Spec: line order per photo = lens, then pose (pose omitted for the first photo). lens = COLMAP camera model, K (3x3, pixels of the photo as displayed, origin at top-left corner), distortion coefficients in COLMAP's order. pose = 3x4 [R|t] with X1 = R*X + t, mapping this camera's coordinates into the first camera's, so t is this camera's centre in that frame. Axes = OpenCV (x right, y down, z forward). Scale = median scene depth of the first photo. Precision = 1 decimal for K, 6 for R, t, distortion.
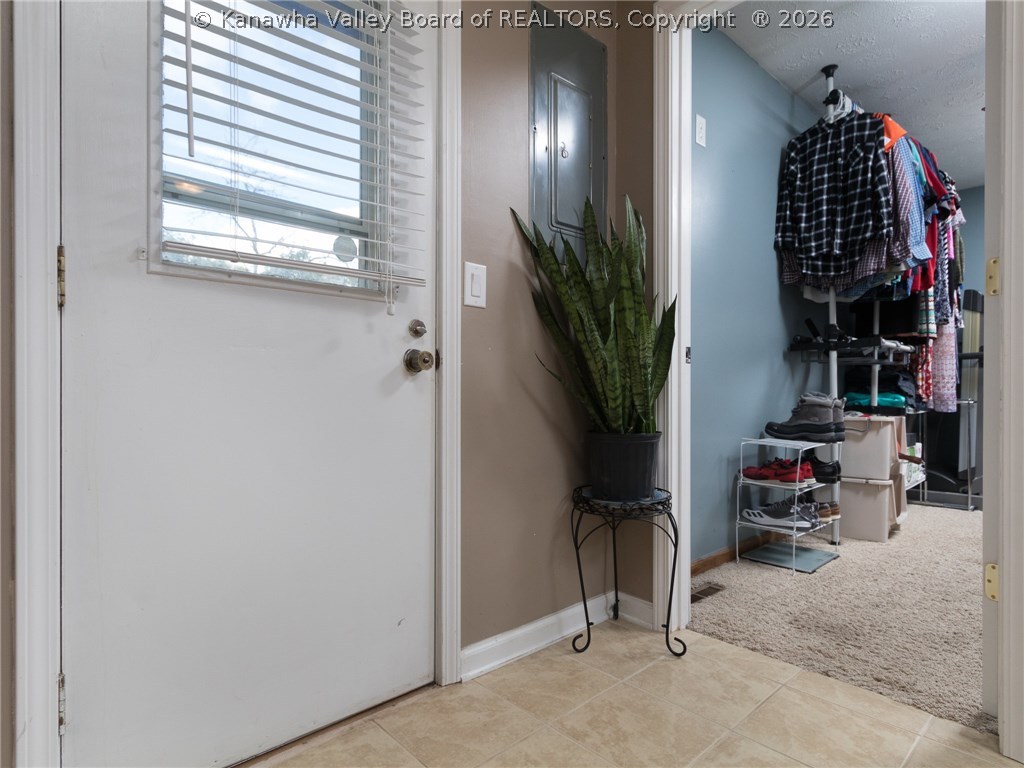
lens RADIAL K [[519.2, 0, 517.5], [0, 519.2, 389.4], [0, 0, 1]] dist [-0.003380, -0.001874]
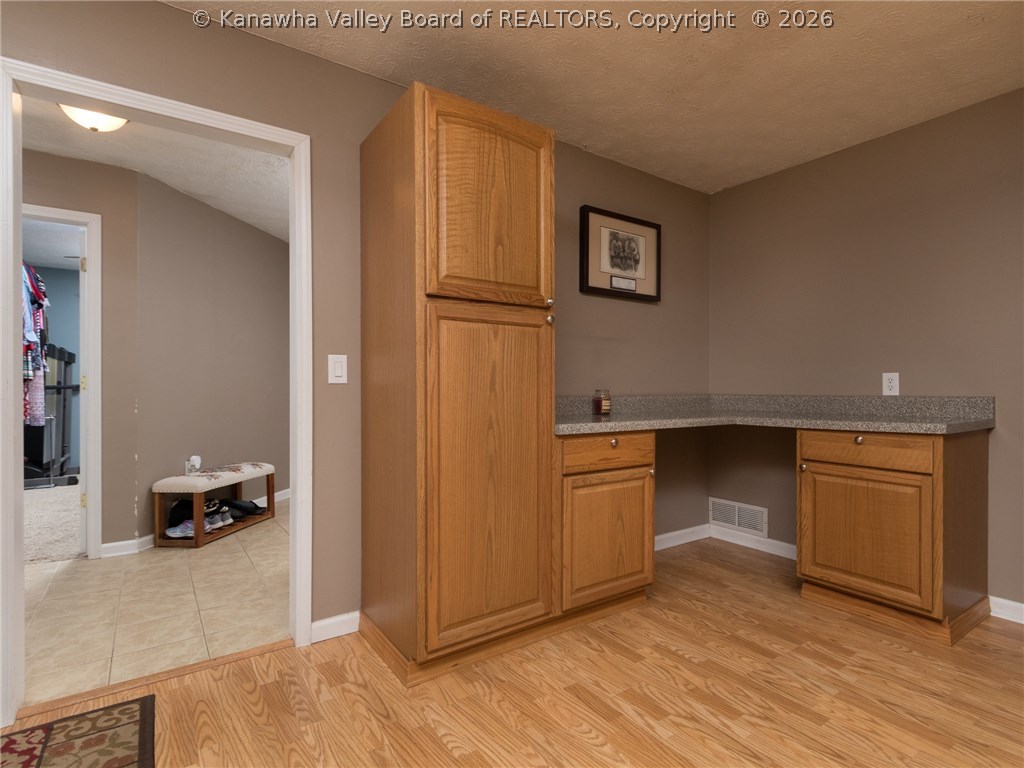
lens RADIAL K [[519.2, 0, 506.5], [0, 519.2, 387.5], [0, 0, 1]] dist [-0.003380, -0.001874]
pose [[0.093758, -0.011129, 0.995533, -0.592164], [0.003134, 0.999936, 0.010883, -0.085186], [-0.995590, 0.002100, 0.093787, -0.552103]]
